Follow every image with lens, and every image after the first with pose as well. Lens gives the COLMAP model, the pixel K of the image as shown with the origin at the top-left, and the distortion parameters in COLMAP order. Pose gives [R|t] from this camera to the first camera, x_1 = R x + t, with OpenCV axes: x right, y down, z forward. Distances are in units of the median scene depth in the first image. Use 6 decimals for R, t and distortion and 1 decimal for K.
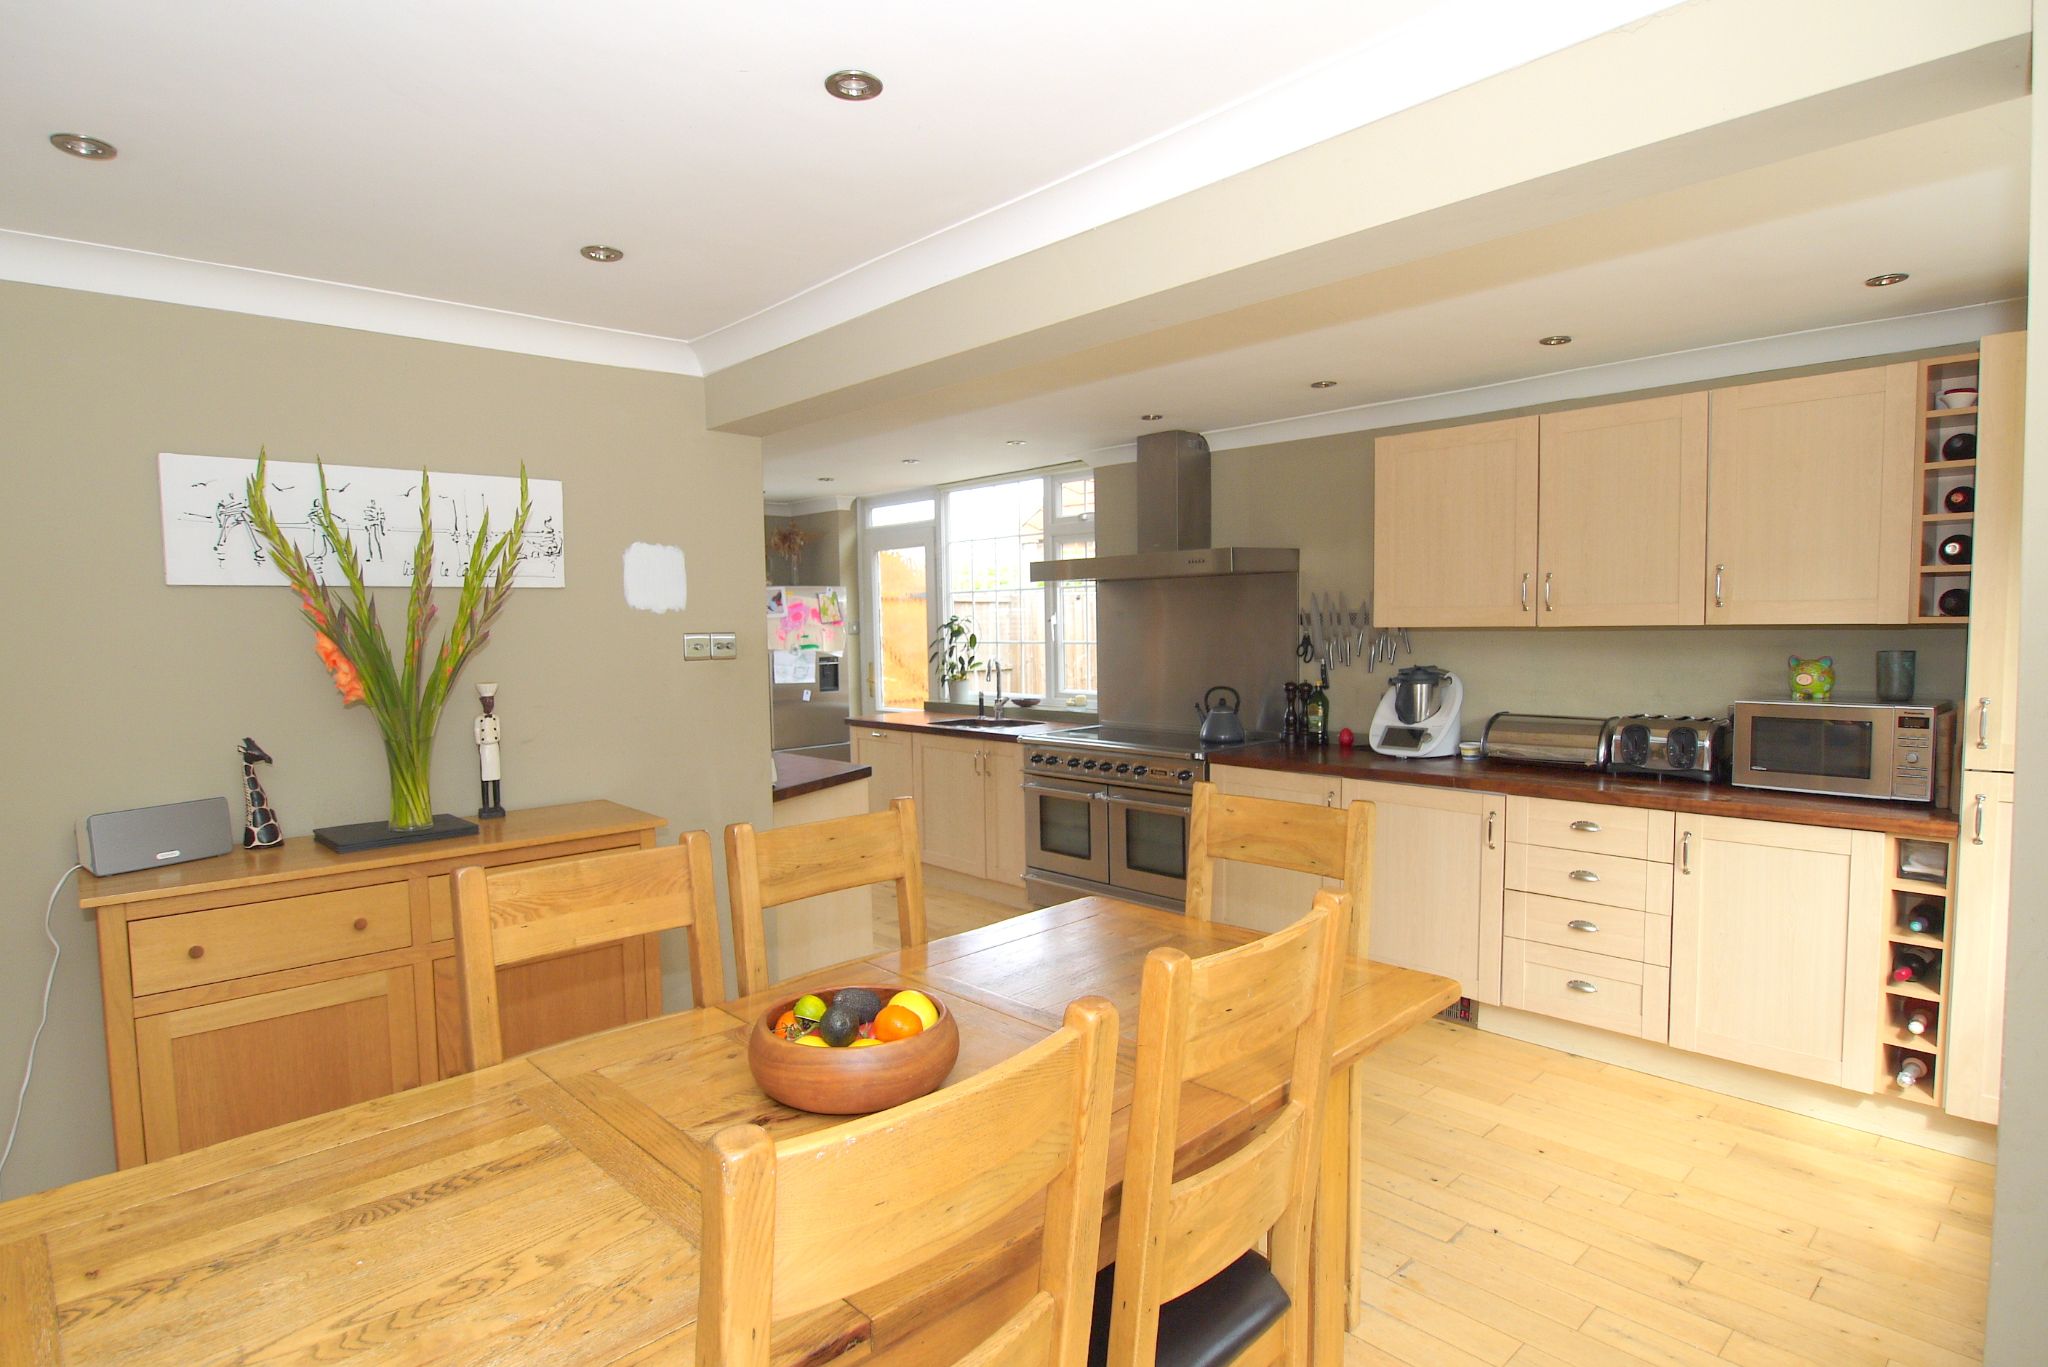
lens RADIAL K [[1081.8, 0, 1022.5], [0, 1081.8, 698.7], [0, 0, 1]] dist [-0.012800, -0.003590]
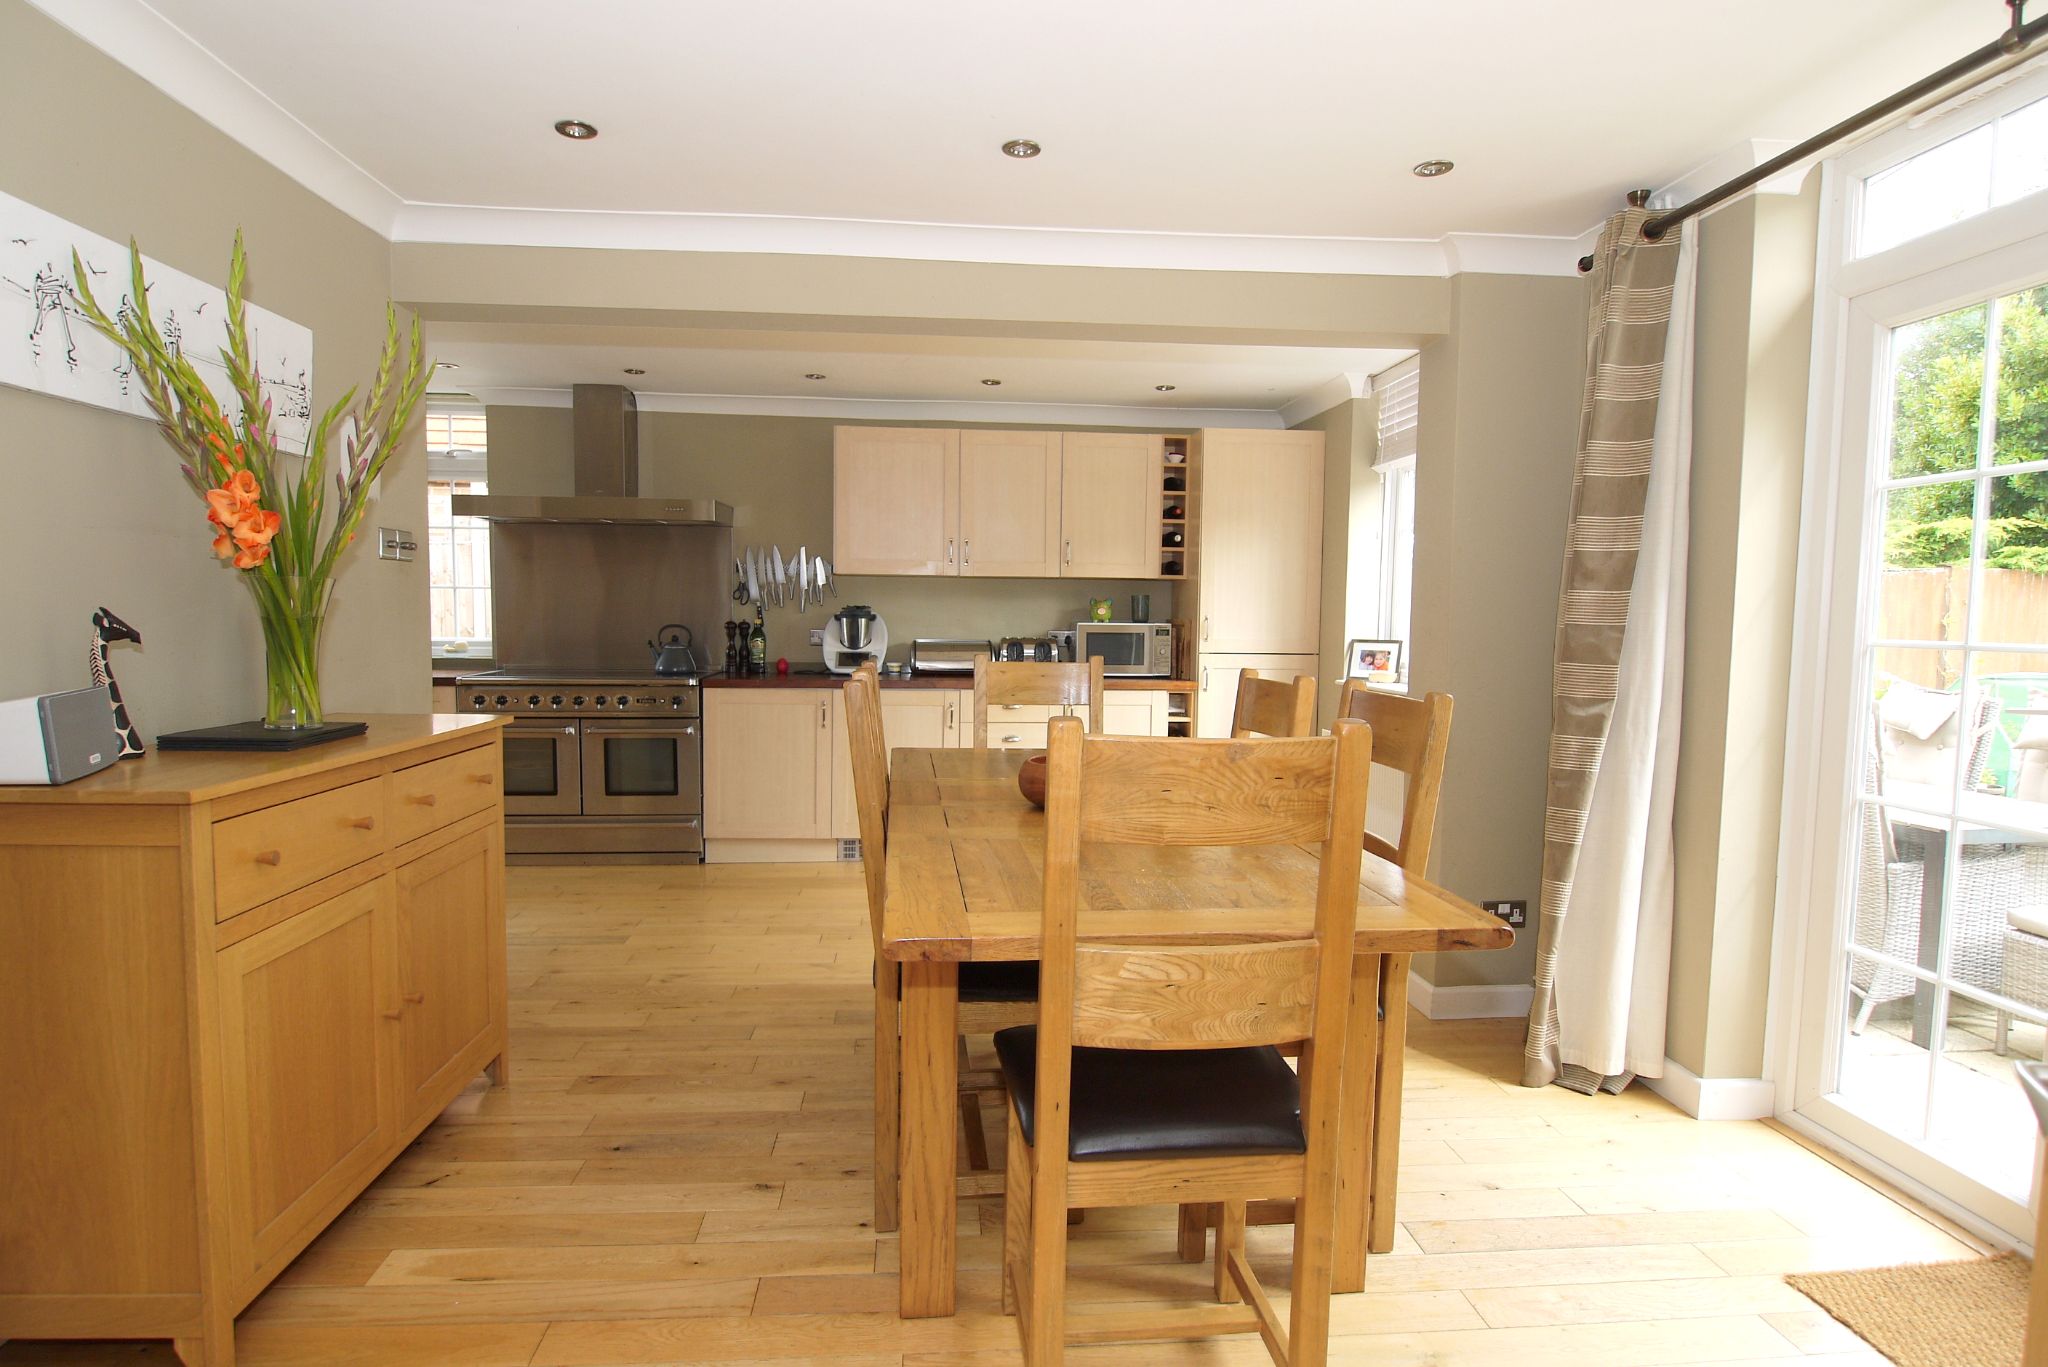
lens RADIAL K [[1081.8, 0, 1018.2], [0, 1081.8, 687.8], [0, 0, 1]] dist [-0.012800, -0.003590]
pose [[0.617529, -0.029940, 0.785978, -0.550507], [0.035753, 0.999311, 0.009976, 0.064122], [-0.785735, 0.021941, 0.618174, 0.040585]]
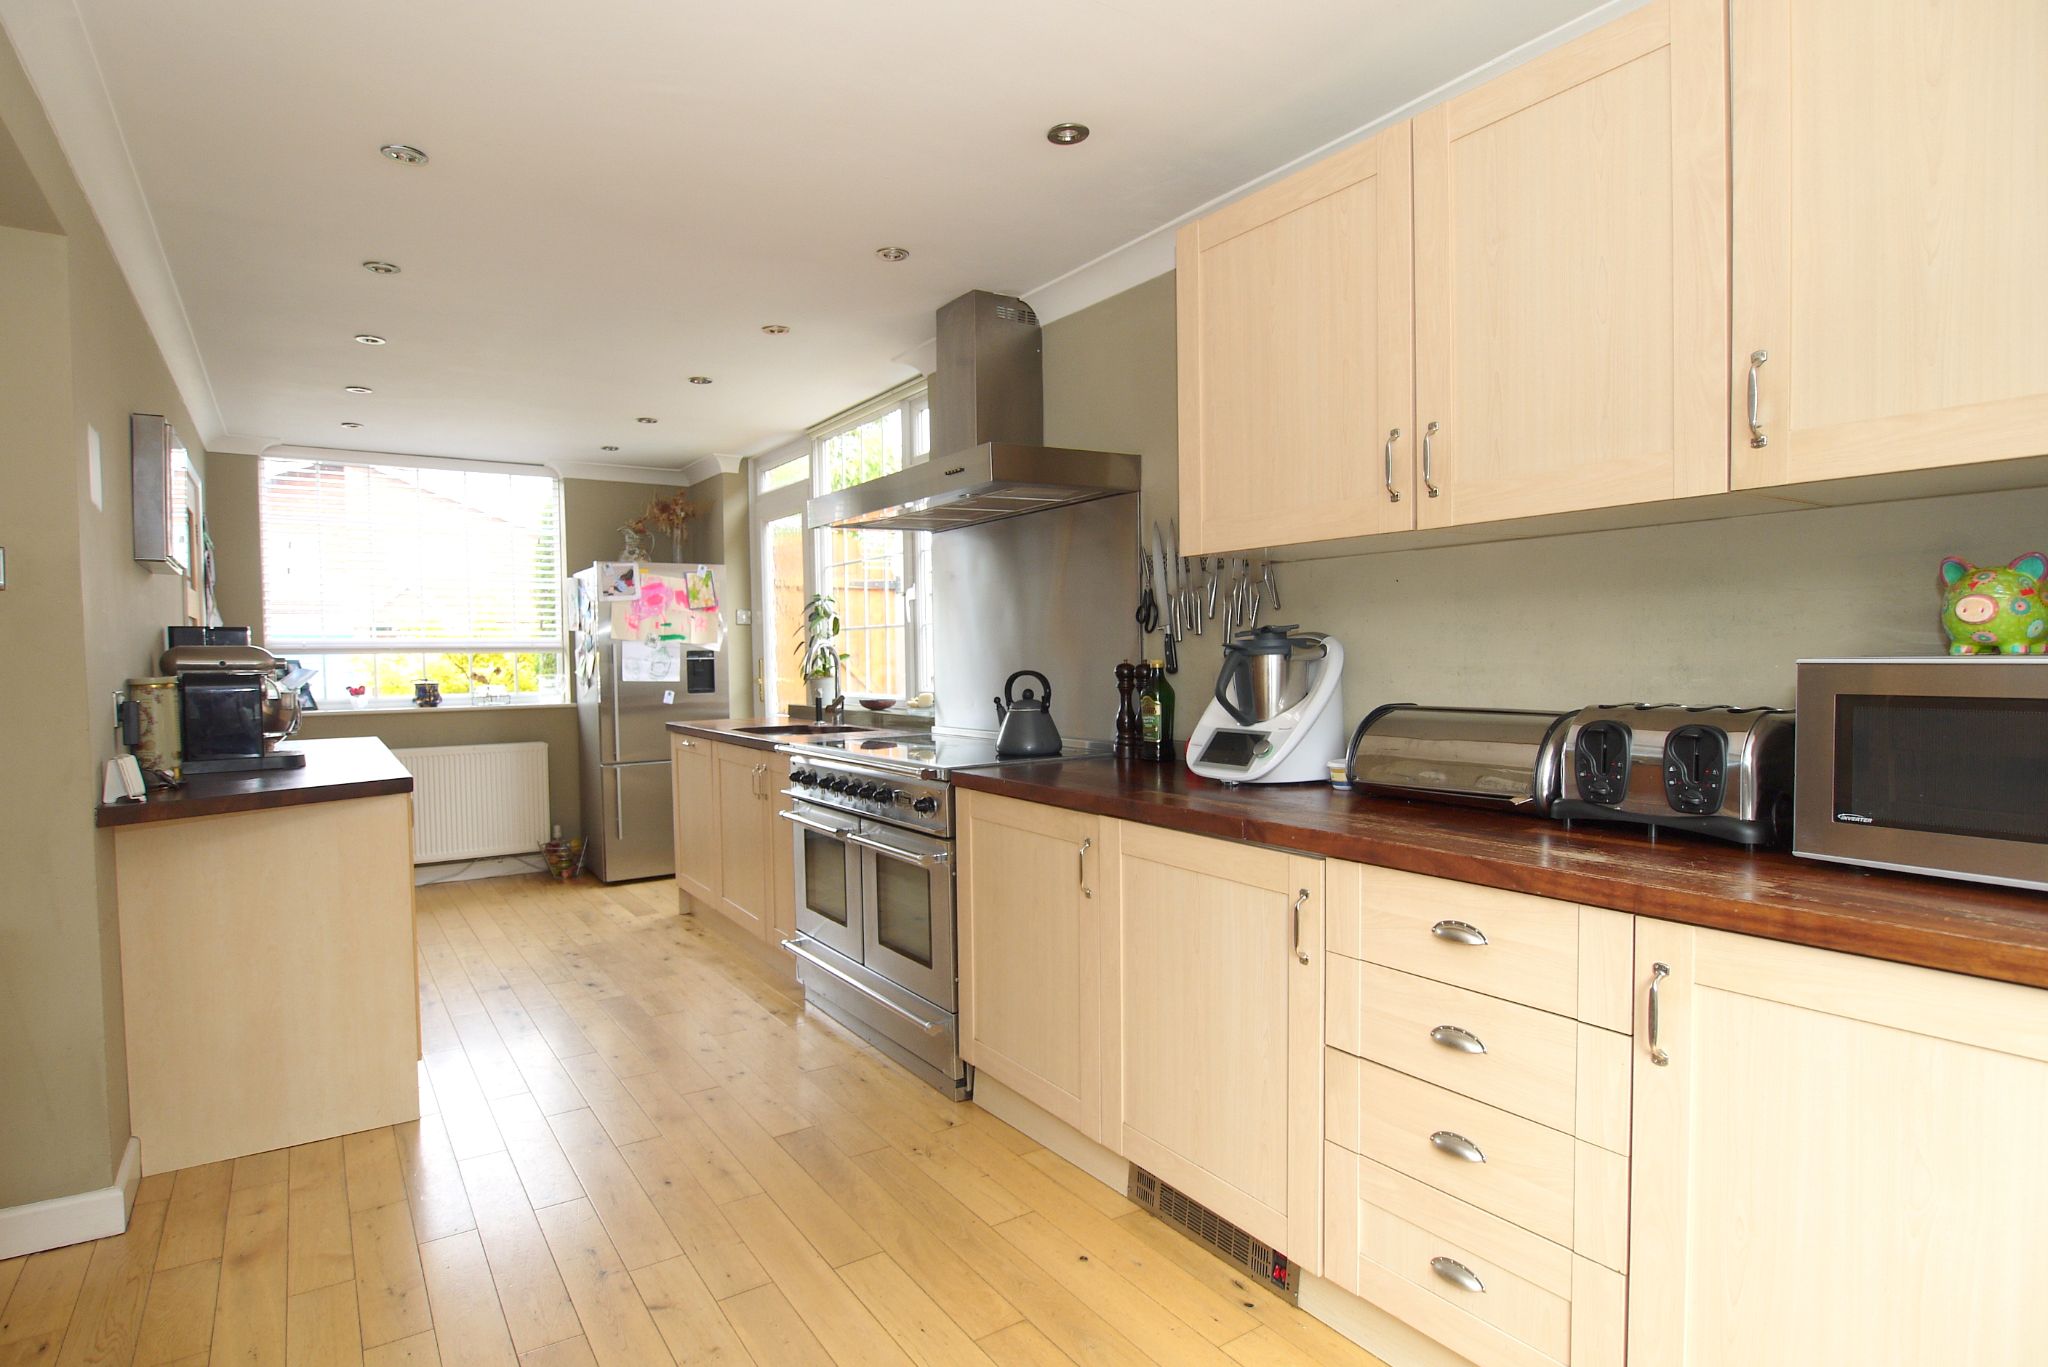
lens RADIAL K [[1081.8, 0, 1025.6], [0, 1081.8, 695.6], [0, 0, 1]] dist [-0.012800, -0.003590]
pose [[0.986204, 0.010804, -0.165180, 0.339149], [-0.016021, 0.999413, -0.030284, 0.027162], [0.164756, 0.032513, 0.985798, 0.415543]]
